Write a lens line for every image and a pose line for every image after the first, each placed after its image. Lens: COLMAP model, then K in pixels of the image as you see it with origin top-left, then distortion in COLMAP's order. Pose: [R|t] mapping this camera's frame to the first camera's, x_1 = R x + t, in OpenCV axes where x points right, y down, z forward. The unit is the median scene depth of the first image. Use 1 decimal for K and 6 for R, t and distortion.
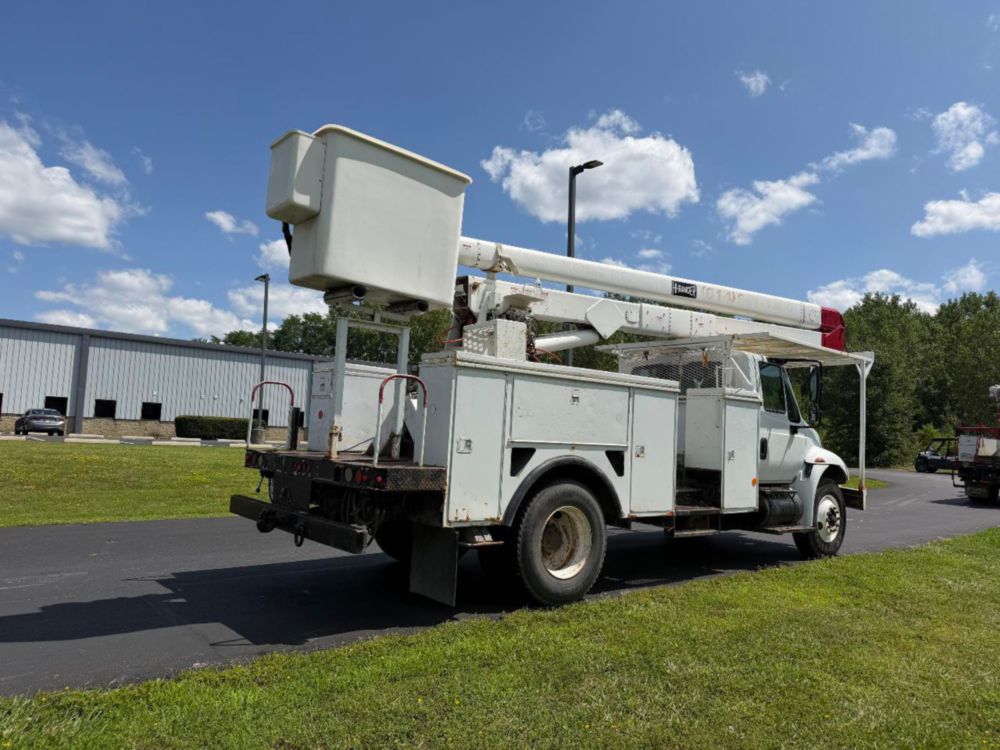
lens RADIAL K [[675.9, 0, 468.6], [0, 675.9, 377.2], [0, 0, 1]] dist [0.028811, -0.044948]
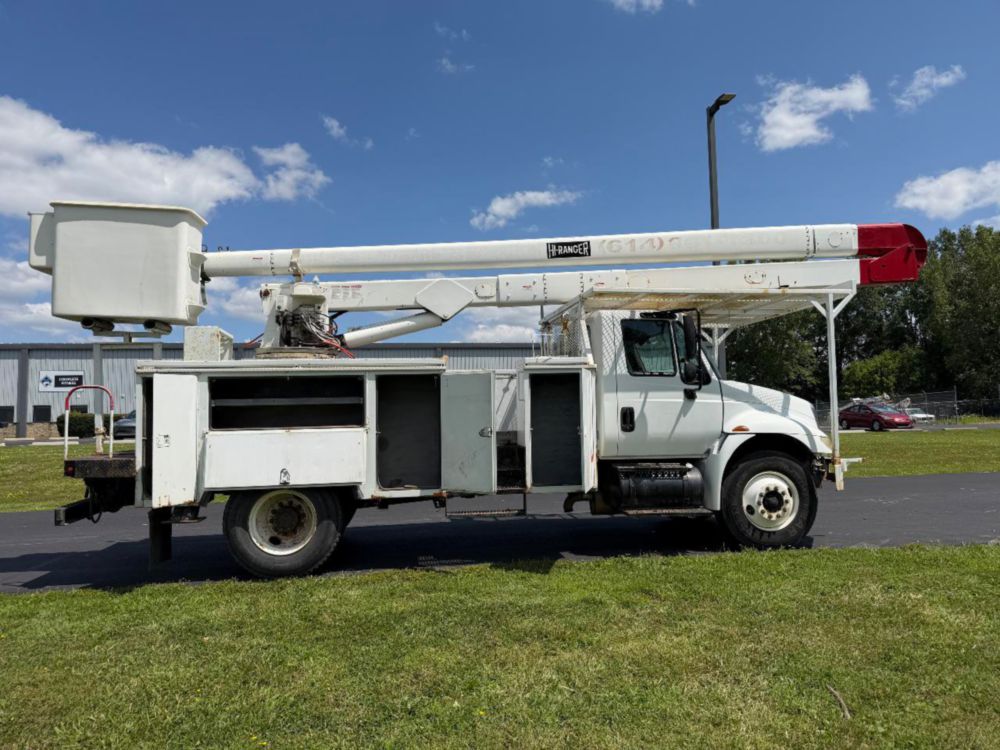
lens RADIAL K [[688.0, 0, 500.0], [0, 688.0, 375.0], [0, 0, 1]] dist [0.035322, -0.033635]
pose [[0.866594, -0.094371, -0.490010, 0.806281], [0.102490, 0.994681, -0.010309, 0.045383], [0.488376, -0.041287, 0.871656, 0.171709]]
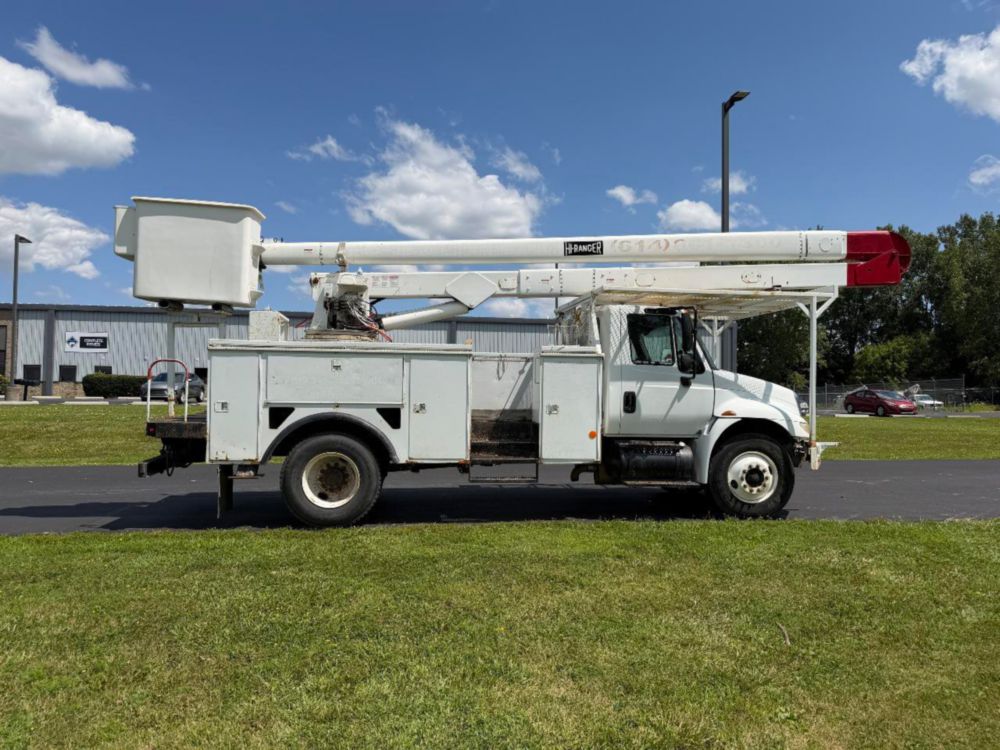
lens RADIAL K [[688.0, 0, 500.0], [0, 688.0, 375.0], [0, 0, 1]] dist [0.035322, -0.033635]
pose [[0.860490, -0.047993, -0.507202, 0.865185], [0.072077, 0.997008, 0.027940, 0.026461], [0.504344, -0.060600, 0.861374, 0.045764]]
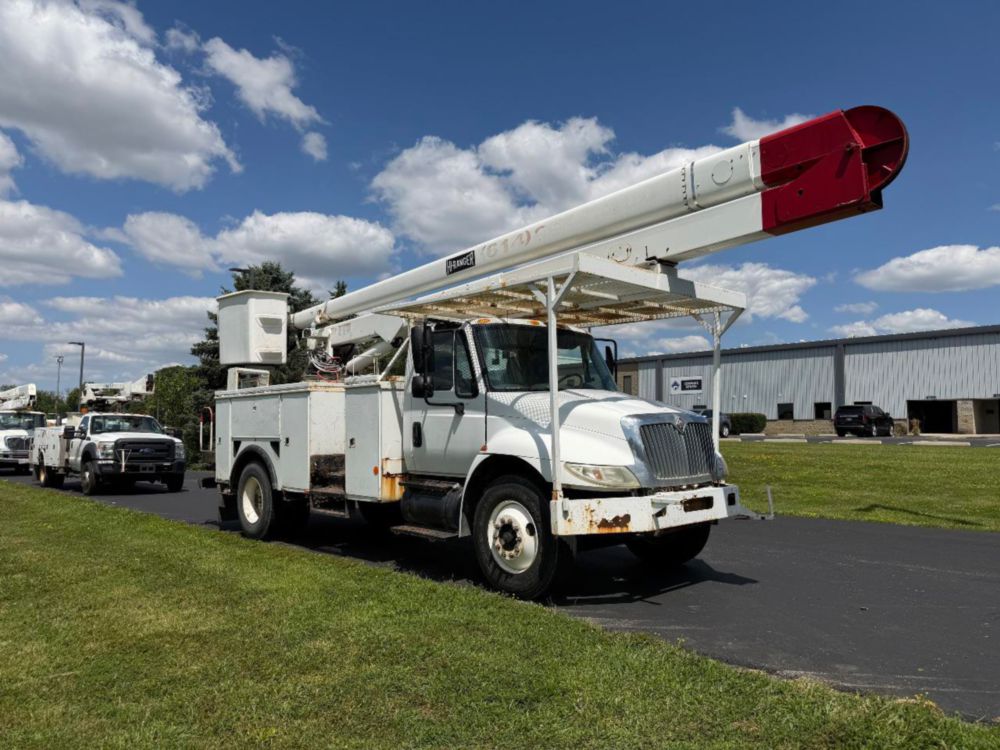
lens RADIAL K [[706.9, 0, 505.5], [0, 706.9, 375.1], [0, 0, 1]] dist [0.031441, -0.053109]
pose [[0.110408, -0.119503, -0.986676, 1.485669], [0.100602, 0.988990, -0.108526, 0.153852], [0.988782, -0.087280, 0.121215, 1.113563]]
